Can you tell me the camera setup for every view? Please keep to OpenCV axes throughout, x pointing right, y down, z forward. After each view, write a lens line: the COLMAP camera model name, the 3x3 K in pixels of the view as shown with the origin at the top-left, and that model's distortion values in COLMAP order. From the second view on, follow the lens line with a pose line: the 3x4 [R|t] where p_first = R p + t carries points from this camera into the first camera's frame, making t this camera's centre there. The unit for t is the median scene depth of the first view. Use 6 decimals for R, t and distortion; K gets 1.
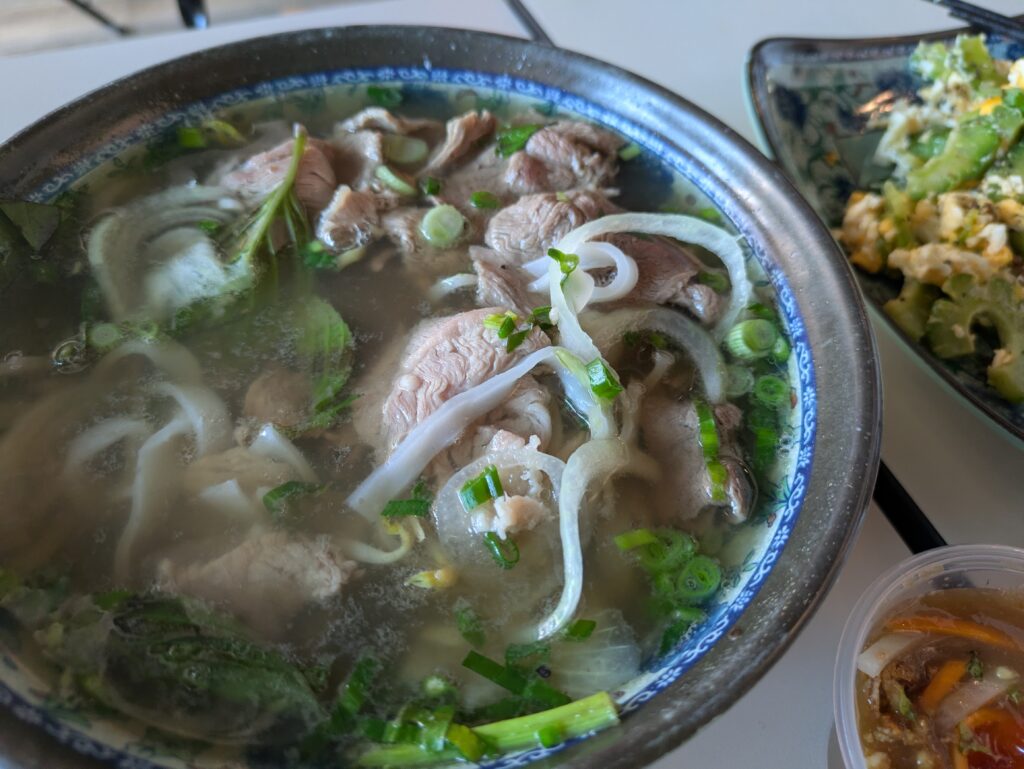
lens RADIAL K [[746.1, 0, 512.0], [0, 746.1, 384.3], [0, 0, 1]] dist [-0.005430, -0.000638]
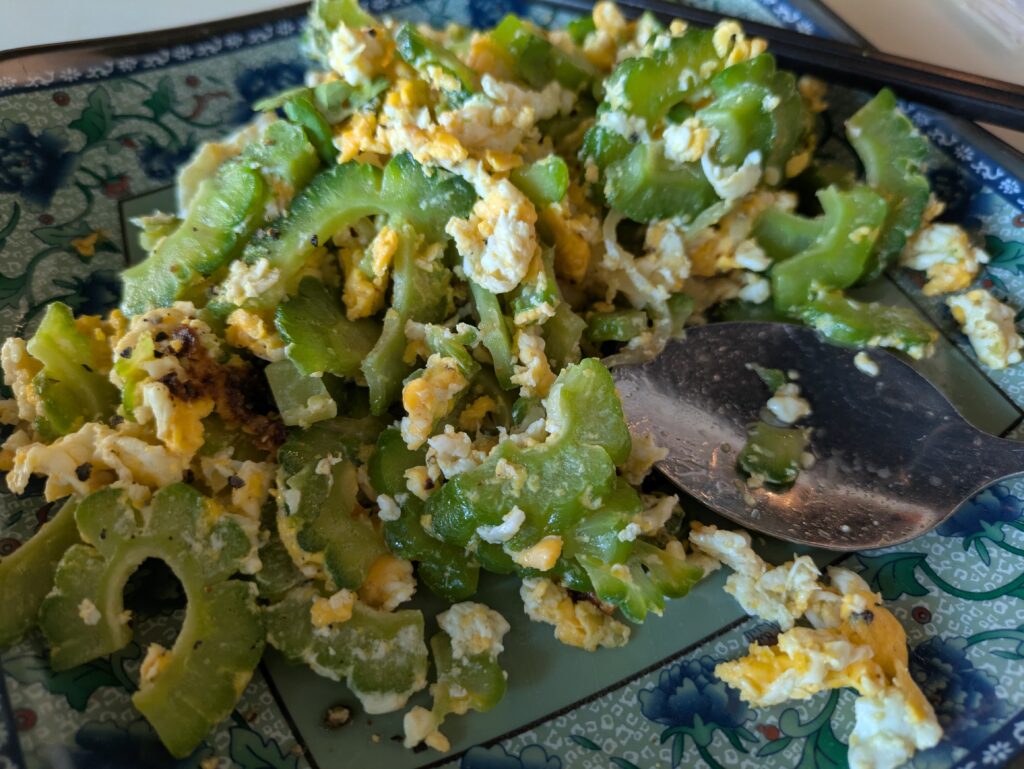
lens RADIAL K [[746.1, 0, 511.9], [0, 746.1, 384.5], [0, 0, 1]] dist [-0.005430, -0.000638]
pose [[0.985936, -0.166023, 0.019168, 0.675772], [0.165363, 0.985712, 0.032043, -0.144664], [-0.024214, -0.028423, 0.999303, 0.368171]]
